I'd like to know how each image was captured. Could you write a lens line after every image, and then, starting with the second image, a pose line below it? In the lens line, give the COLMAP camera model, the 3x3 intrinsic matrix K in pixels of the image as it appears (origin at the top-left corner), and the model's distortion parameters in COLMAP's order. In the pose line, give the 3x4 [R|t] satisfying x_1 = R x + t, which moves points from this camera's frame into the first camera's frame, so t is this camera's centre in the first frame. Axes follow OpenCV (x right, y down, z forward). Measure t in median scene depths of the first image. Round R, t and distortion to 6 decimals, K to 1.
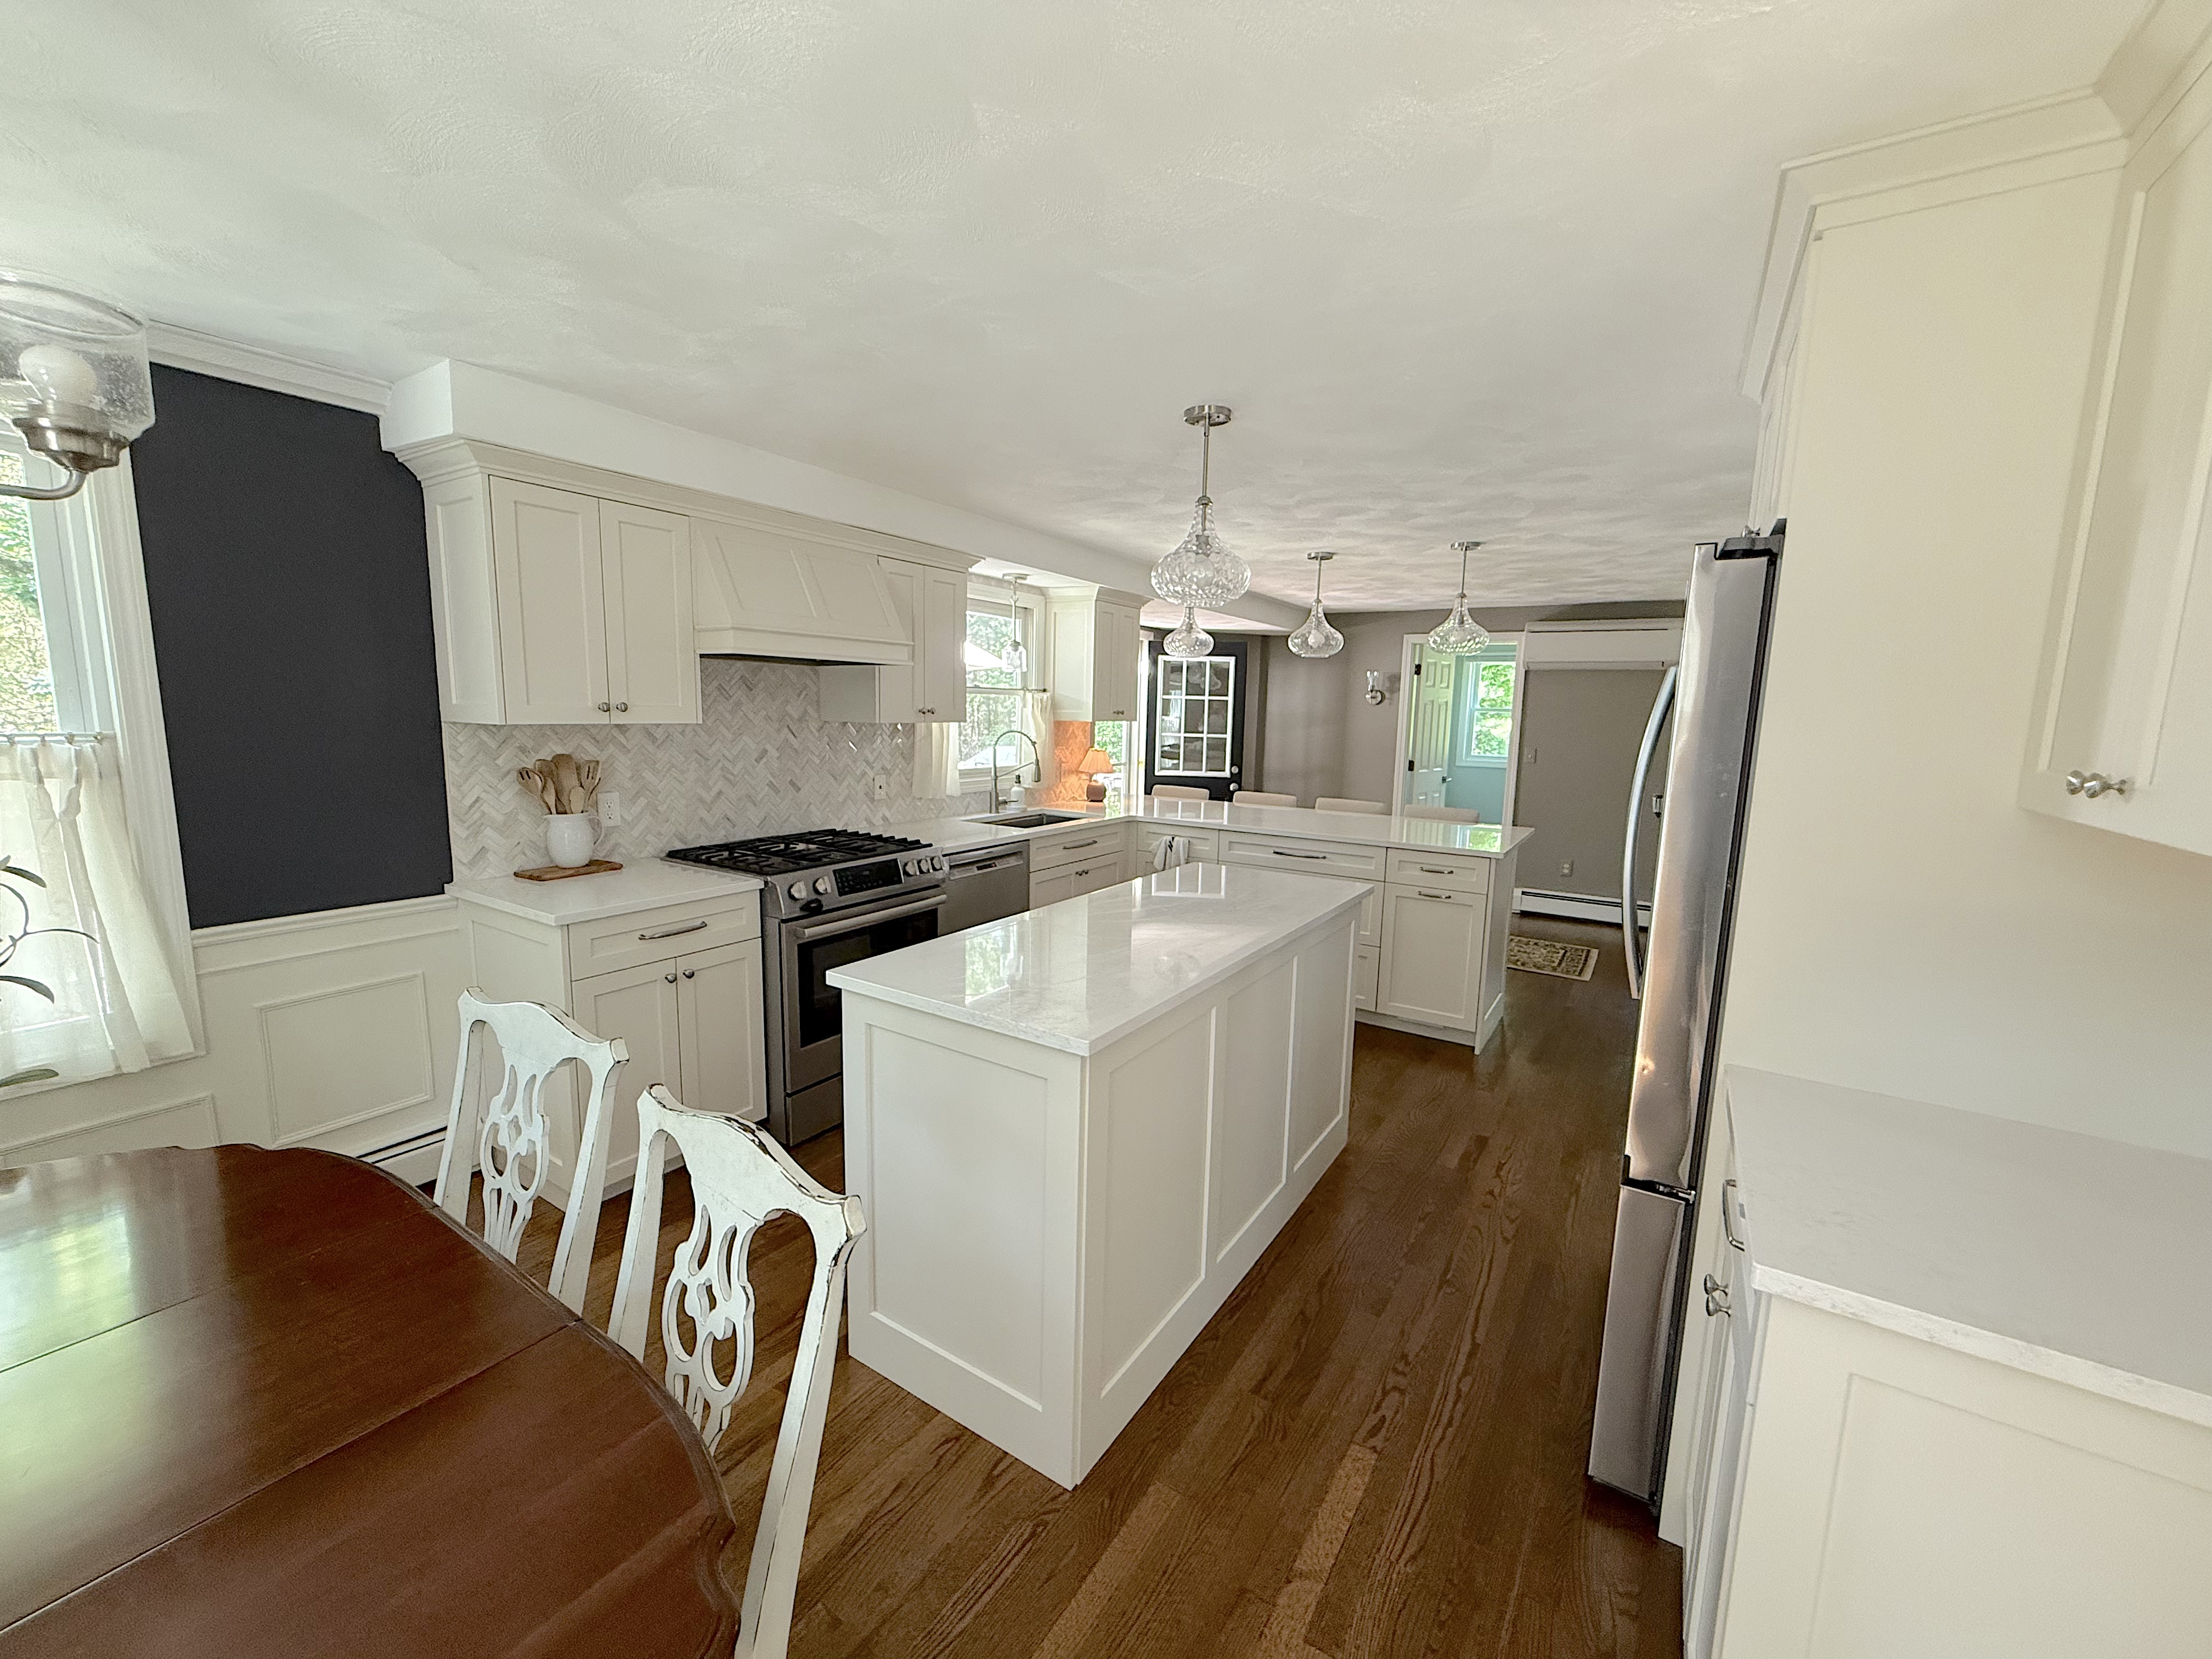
lens RADIAL K [[881.4, 0, 1106.0], [0, 881.4, 829.5], [0, 0, 1]] dist [0.000620, 0.000077]
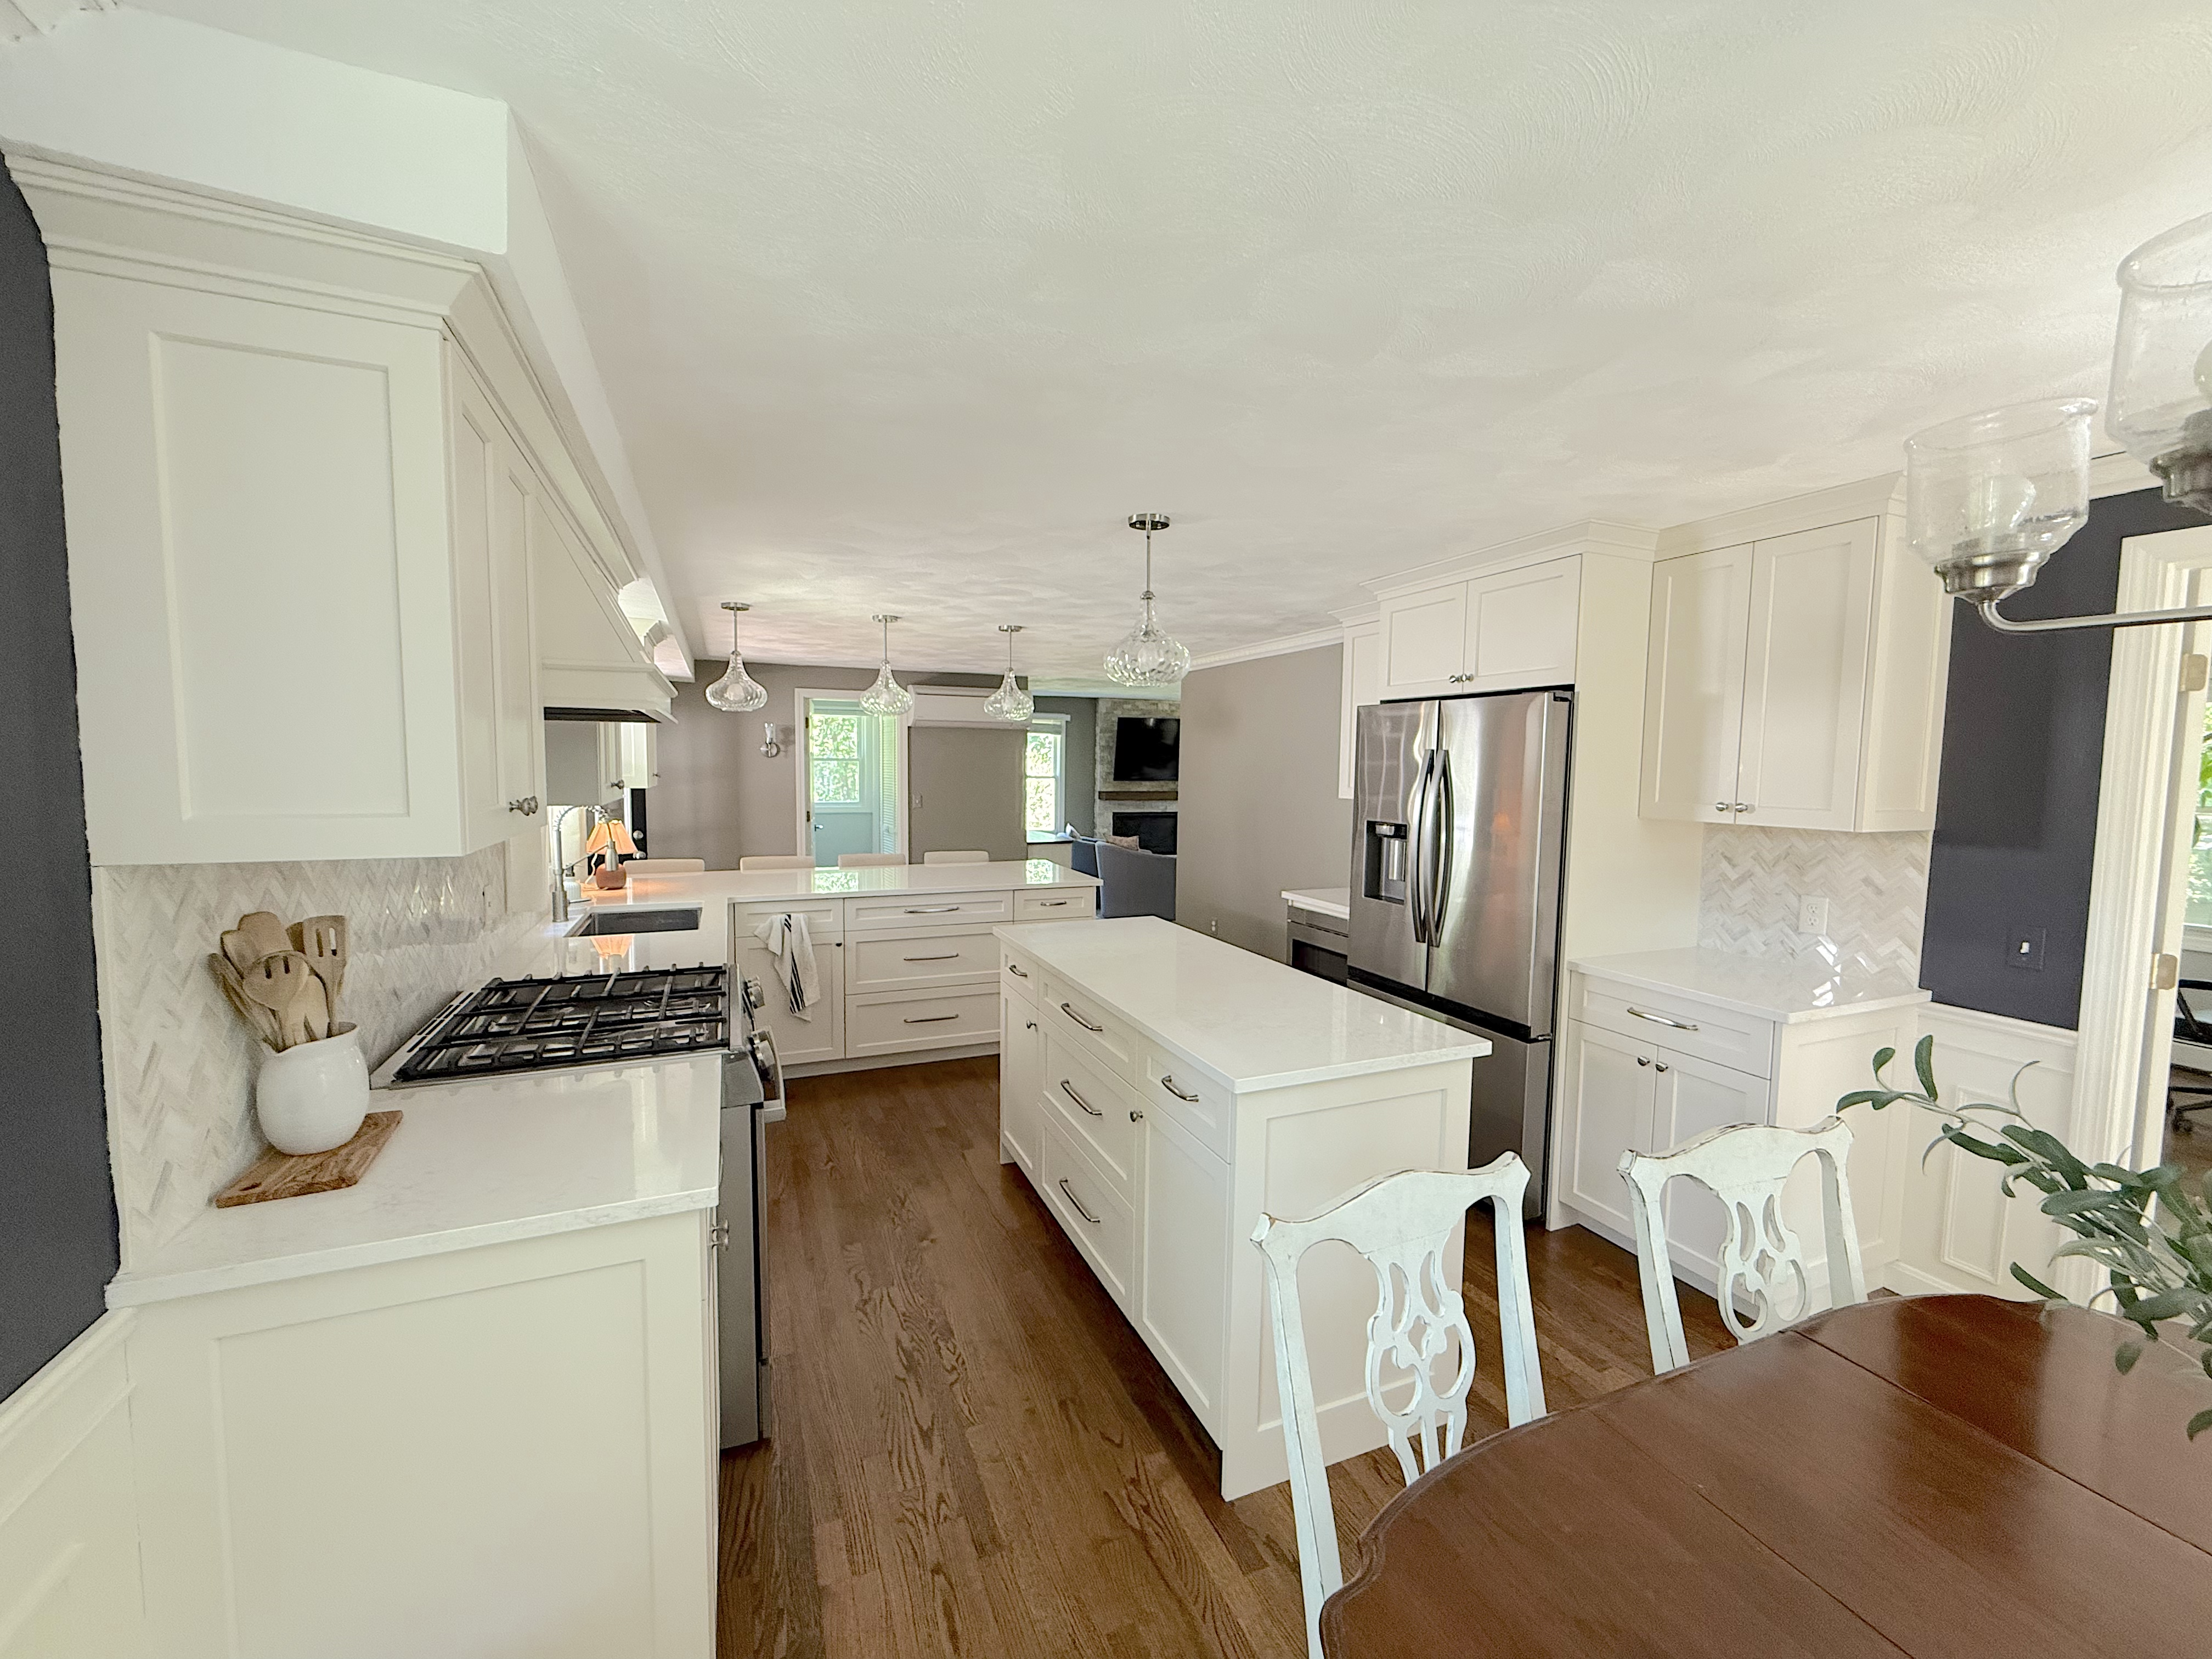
lens RADIAL K [[881.4, 0, 1106.0], [0, 881.4, 829.5], [0, 0, 1]] dist [0.000620, 0.000077]
pose [[0.559450, -0.077969, 0.825189, -0.743856], [0.115310, 0.993206, 0.015668, -0.084606], [-0.820804, 0.086387, 0.564639, 0.368287]]
